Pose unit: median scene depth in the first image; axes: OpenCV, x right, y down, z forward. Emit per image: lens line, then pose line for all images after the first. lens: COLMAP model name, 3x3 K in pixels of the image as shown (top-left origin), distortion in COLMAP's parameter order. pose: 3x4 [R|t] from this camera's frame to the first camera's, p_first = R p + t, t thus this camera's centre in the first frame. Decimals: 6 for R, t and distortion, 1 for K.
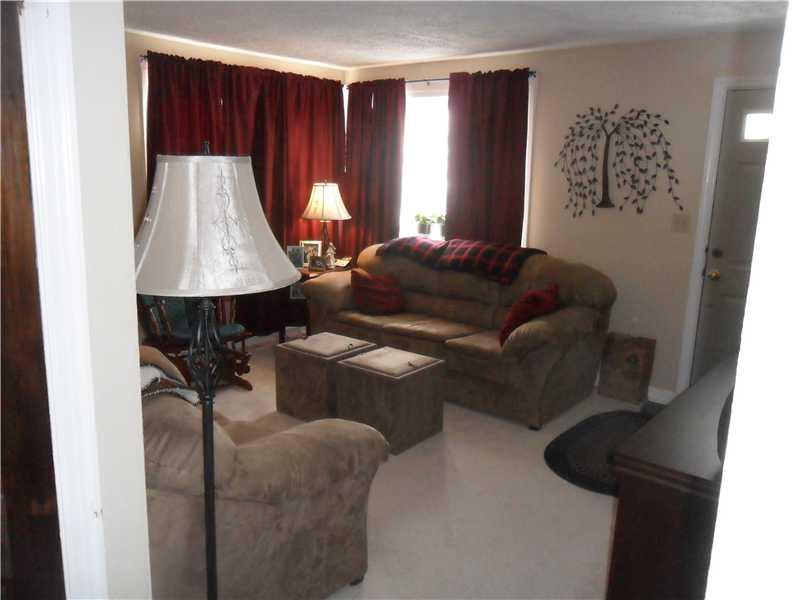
lens RADIAL K [[639.3, 0, 398.0], [0, 639.3, 298.9], [0, 0, 1]] dist [-0.058191, 0.053679]
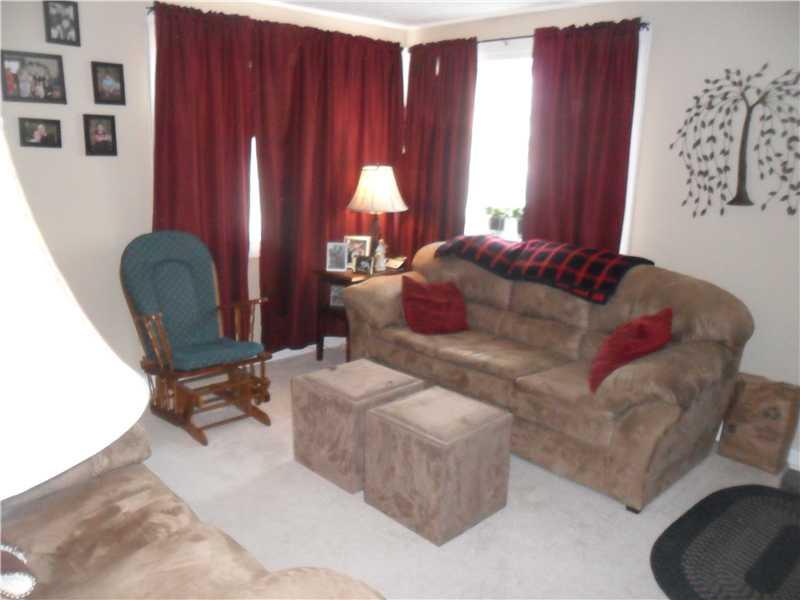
lens RADIAL K [[639.3, 0, 398.6], [0, 639.3, 299.3], [0, 0, 1]] dist [-0.058191, 0.053679]
pose [[0.992633, 0.033959, -0.116305, 0.019417], [-0.030591, 0.999063, 0.030619, -0.044067], [0.117236, -0.026836, 0.992741, 0.215443]]
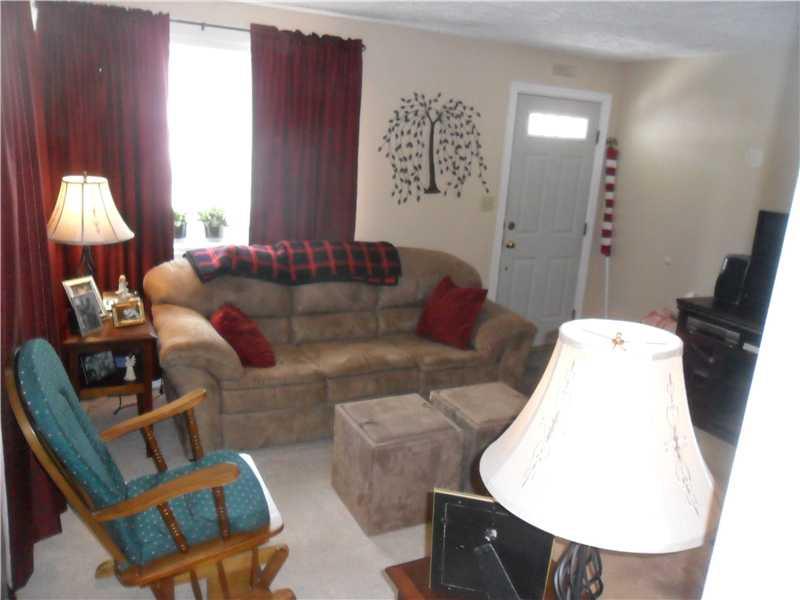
lens RADIAL K [[639.3, 0, 403.3], [0, 639.3, 299.7], [0, 0, 1]] dist [-0.058191, 0.053679]
pose [[0.418519, -0.222658, 0.880491, -0.637335], [0.128718, 0.974238, 0.185182, -0.171118], [-0.899040, 0.035833, 0.436397, 0.586812]]
